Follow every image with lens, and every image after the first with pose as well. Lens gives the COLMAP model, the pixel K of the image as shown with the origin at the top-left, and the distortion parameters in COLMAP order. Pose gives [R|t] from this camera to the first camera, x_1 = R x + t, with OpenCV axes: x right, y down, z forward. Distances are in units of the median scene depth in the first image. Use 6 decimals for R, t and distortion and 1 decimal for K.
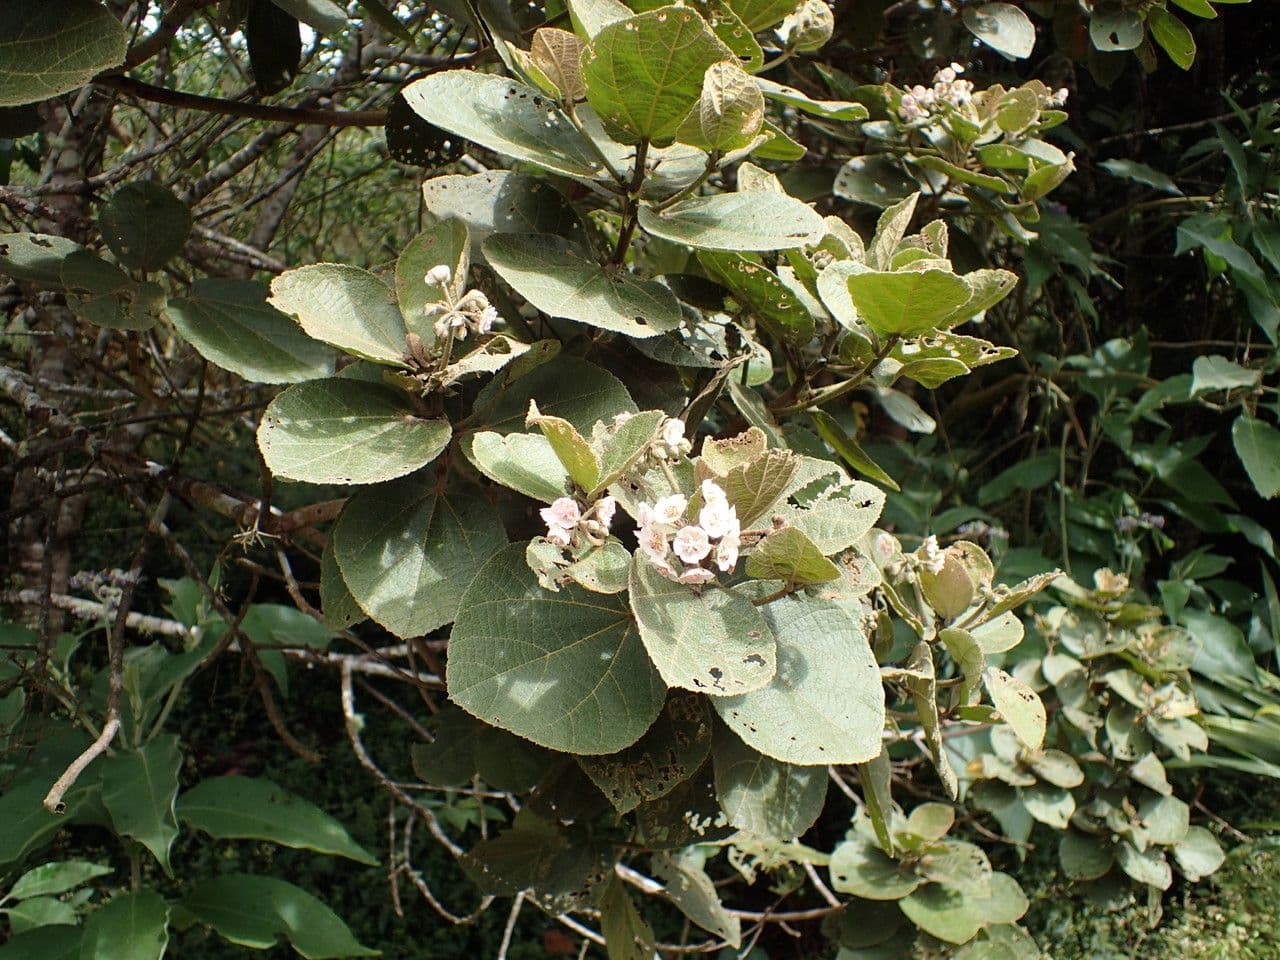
lens RADIAL K [[1144.7, 0, 641.7], [0, 1144.7, 474.8], [0, 0, 1]] dist [-0.030304, -0.014806]
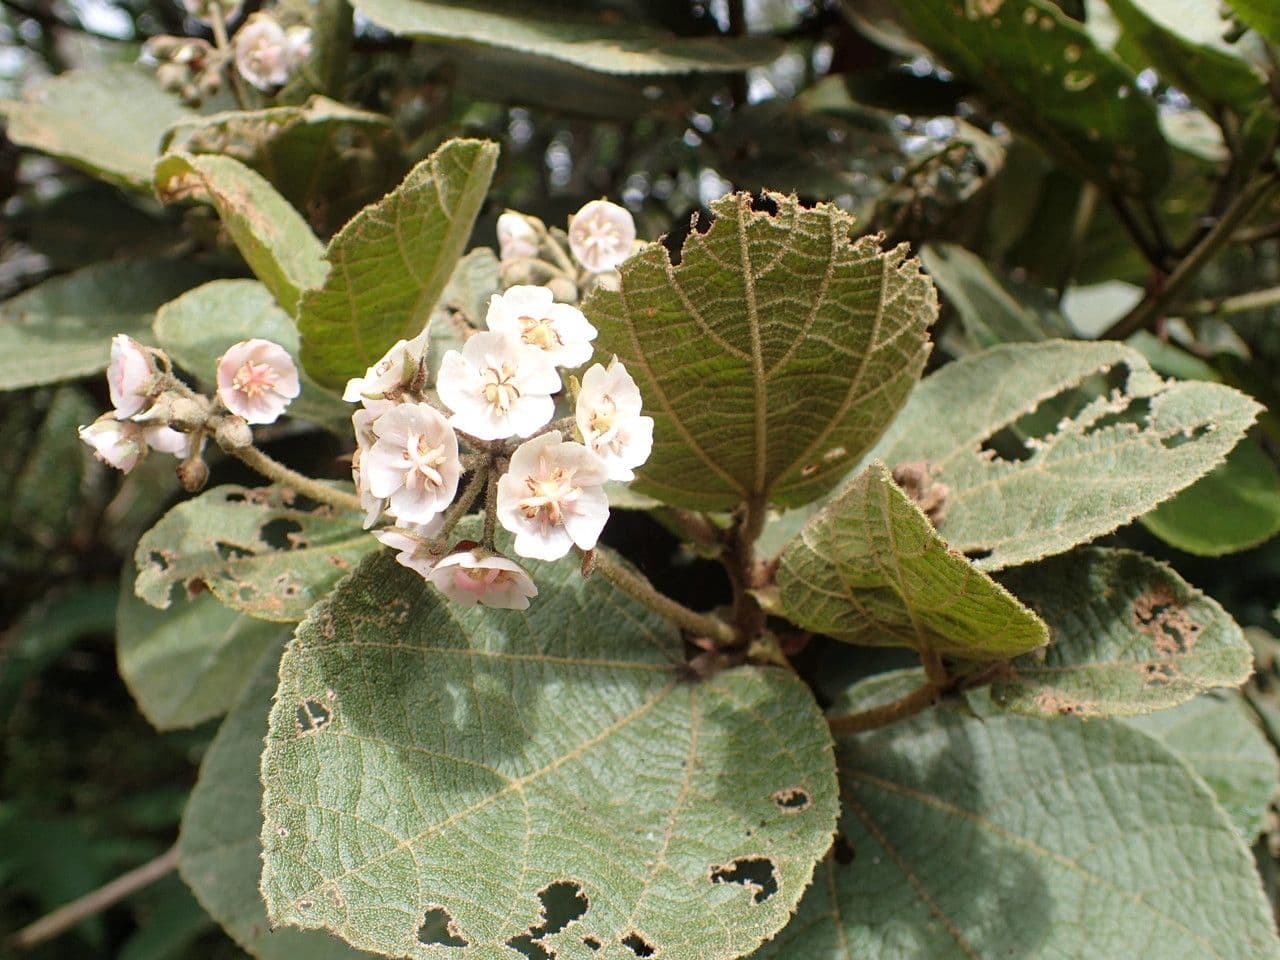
lens RADIAL K [[1144.7, 0, 635.9], [0, 1144.7, 478.1], [0, 0, 1]] dist [-0.030304, -0.014806]
pose [[0.885692, -0.016120, -0.463993, 0.195630], [-0.046388, 0.991324, -0.122987, 0.081356], [0.461950, 0.130452, 0.877260, 0.609968]]
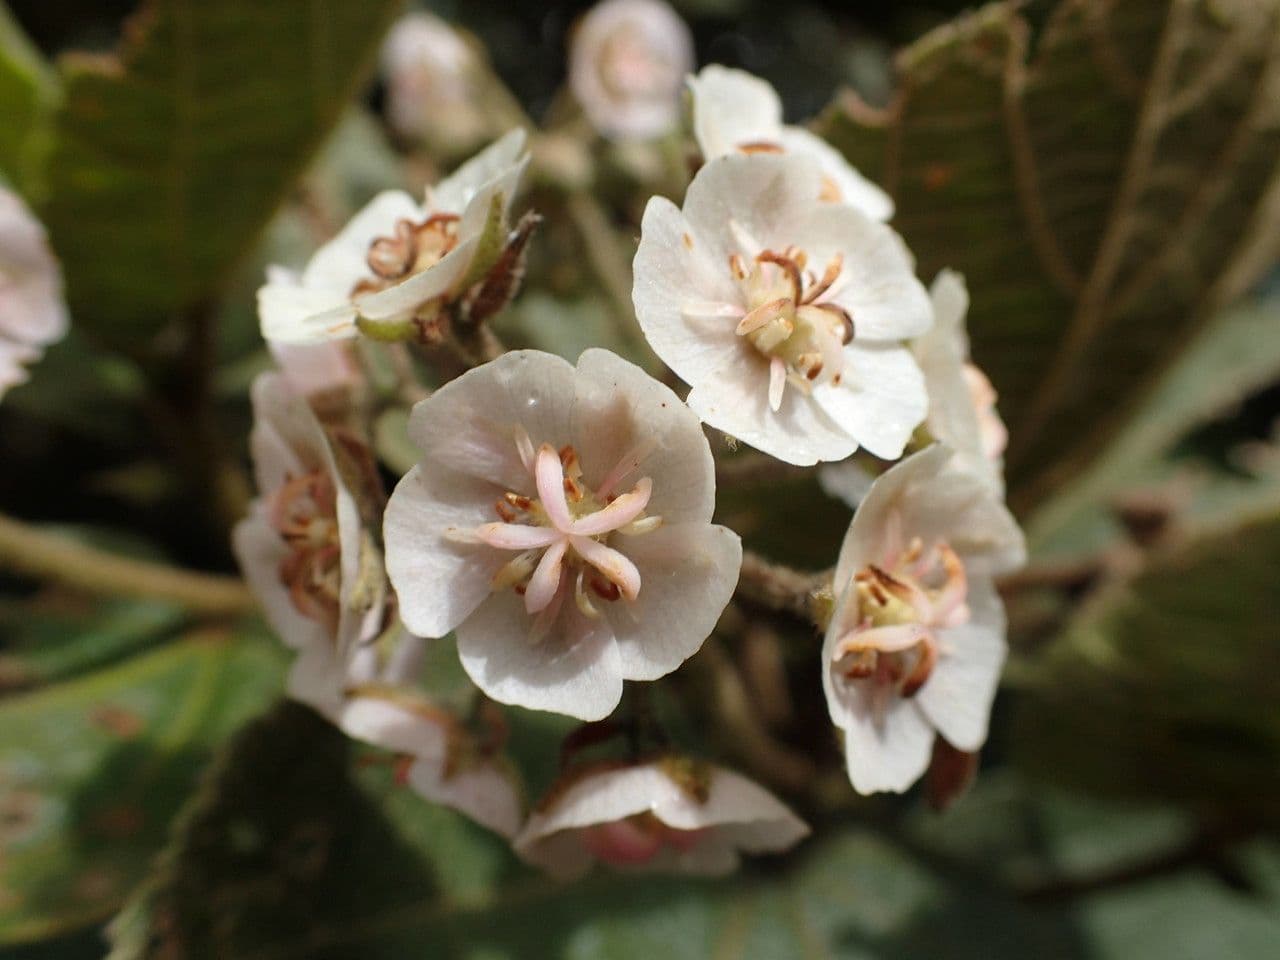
lens RADIAL K [[1144.7, 0, 635.3], [0, 1144.7, 486.7], [0, 0, 1]] dist [-0.030304, -0.014806]
pose [[0.987515, -0.014916, -0.156819, 0.053745], [-0.003915, 0.992876, -0.119089, 0.055658], [0.157478, 0.118216, 0.980421, 0.728089]]
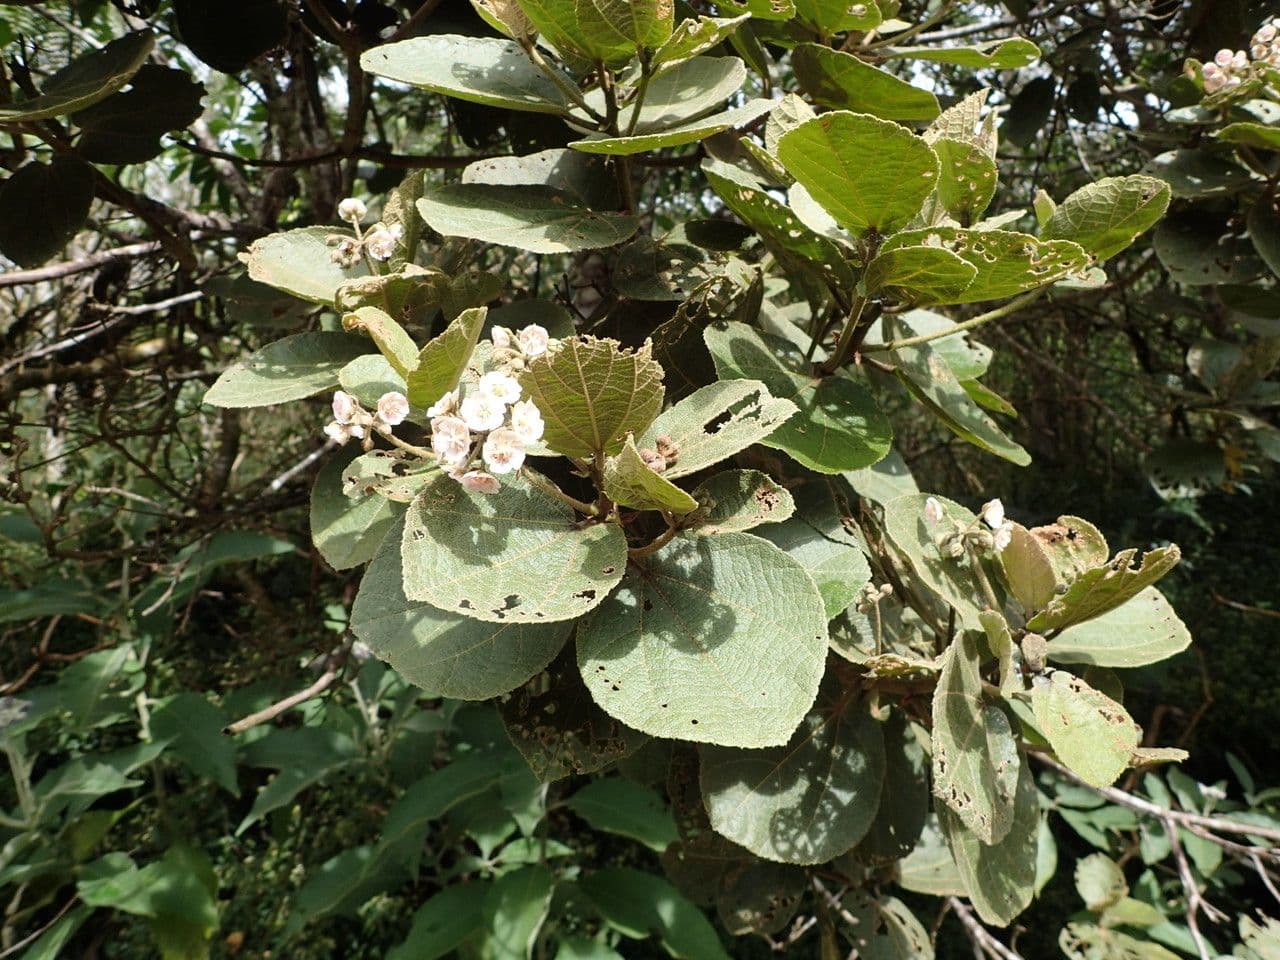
lens RADIAL K [[976.0, 0, 646.4], [0, 976.0, 482.6], [0, 0, 1]] dist [0.008365, -0.006849]
pose [[0.878392, -0.012375, -0.477782, 0.426061], [-0.030765, 0.996128, -0.082361, 0.121620], [0.476951, 0.087044, 0.874609, 0.341649]]
